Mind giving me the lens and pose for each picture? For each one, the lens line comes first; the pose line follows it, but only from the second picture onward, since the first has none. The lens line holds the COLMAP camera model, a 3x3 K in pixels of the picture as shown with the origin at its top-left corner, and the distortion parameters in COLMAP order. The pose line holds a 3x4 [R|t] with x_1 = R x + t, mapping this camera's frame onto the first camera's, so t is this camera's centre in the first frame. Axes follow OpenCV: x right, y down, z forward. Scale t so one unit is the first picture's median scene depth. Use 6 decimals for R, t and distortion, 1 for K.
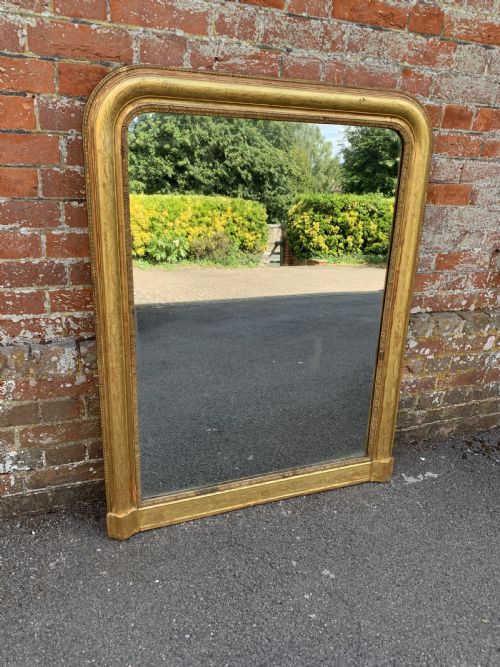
lens RADIAL K [[498.0, 0, 248.1], [0, 498.0, 332.4], [0, 0, 1]] dist [0.006482, -0.009237]
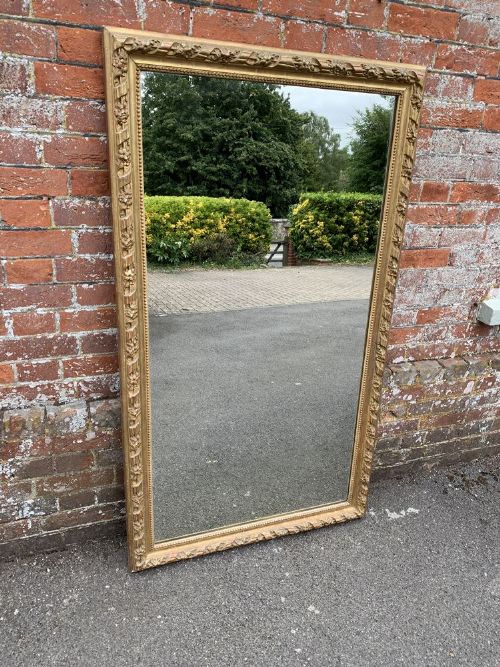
lens RADIAL K [[498.0, 0, 249.6], [0, 498.0, 332.5], [0, 0, 1]] dist [0.006482, -0.009237]
pose [[0.999959, 0.002045, -0.008814, 0.027282], [-0.001910, 0.999880, 0.015385, -0.149892], [0.008845, -0.015367, 0.999843, -0.102369]]
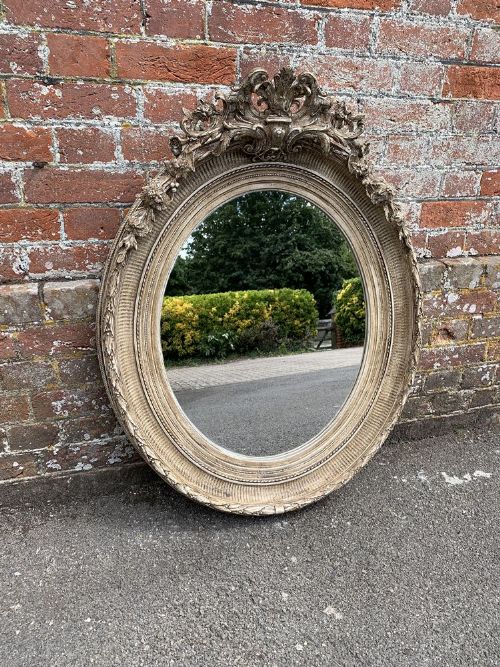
lens RADIAL K [[498.0, 0, 254.9], [0, 498.0, 335.5], [0, 0, 1]] dist [0.006482, -0.009237]
pose [[0.997247, -0.020779, -0.071177, 0.109311], [0.019850, 0.999709, -0.013735, 0.104909], [0.071441, 0.012284, 0.997369, 0.293118]]
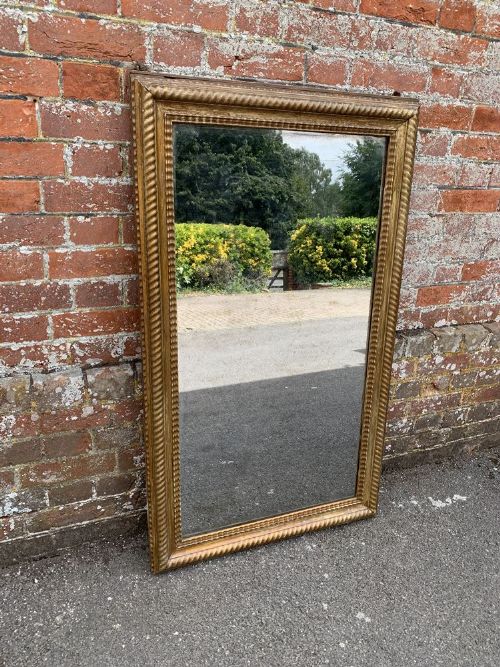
lens RADIAL K [[498.0, 0, 248.0], [0, 498.0, 328.0], [0, 0, 1]] dist [0.006482, -0.009237]
pose [[0.999548, -0.017732, 0.024269, -0.062790], [0.017992, 0.999783, -0.010521, -0.040388], [-0.024077, 0.010953, 0.999650, 0.084942]]
